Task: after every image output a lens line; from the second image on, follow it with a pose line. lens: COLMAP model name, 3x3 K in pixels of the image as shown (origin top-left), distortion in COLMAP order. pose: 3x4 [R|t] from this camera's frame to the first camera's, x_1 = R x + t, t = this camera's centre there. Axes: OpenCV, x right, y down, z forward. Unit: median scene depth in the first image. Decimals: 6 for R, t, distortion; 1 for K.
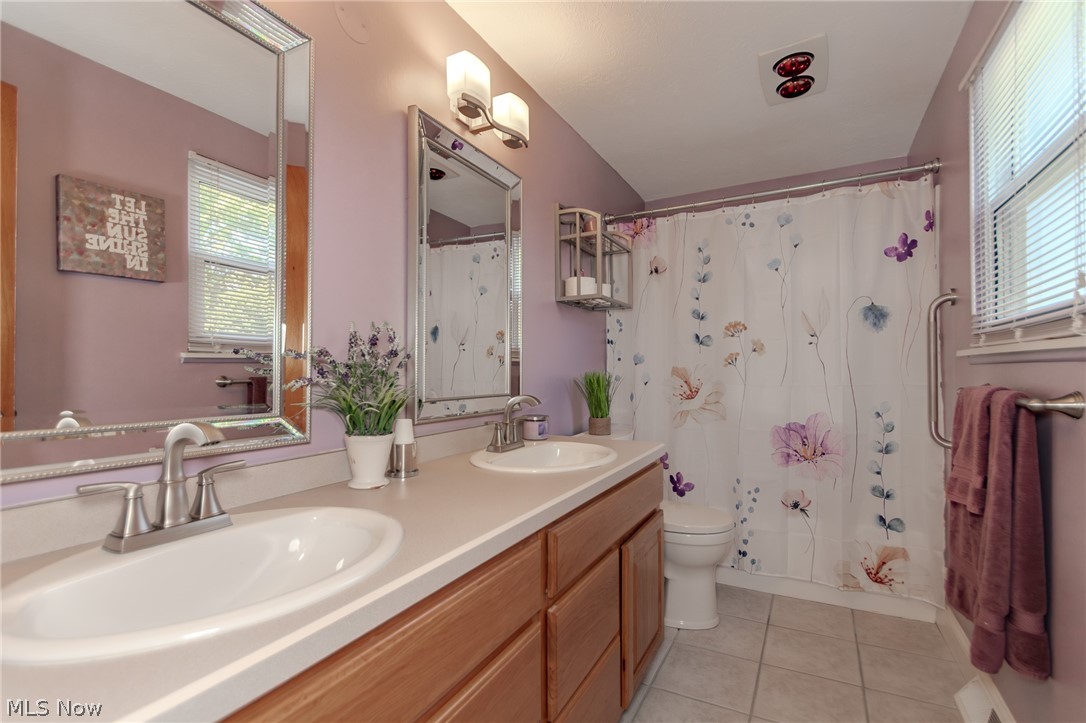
lens RADIAL K [[505.4, 0, 548.6], [0, 505.4, 370.3], [0, 0, 1]] dist [-0.000749, -0.000977]
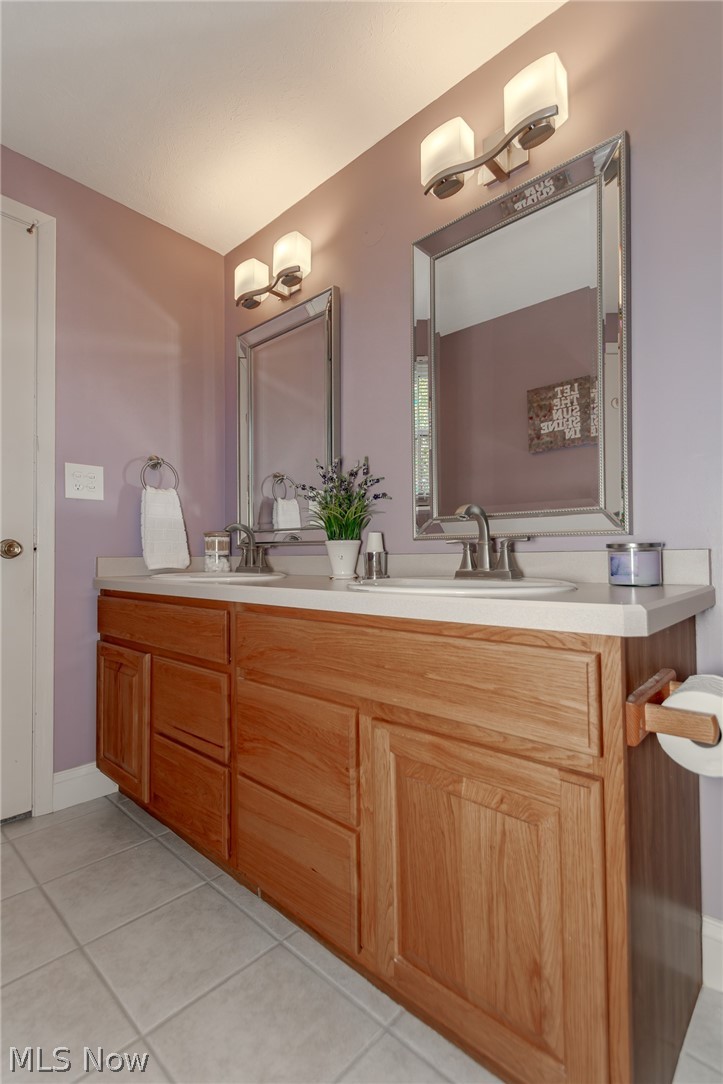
lens RADIAL K [[504.5, 0, 361.5], [0, 504.5, 542.0], [0, 0, 1]] dist [-0.000749, -0.000977]
pose [[-0.263715, -0.023238, -0.964321, 0.582030], [0.005591, 0.999656, -0.025618, 0.098687], [0.964585, -0.012147, -0.263494, 0.842805]]
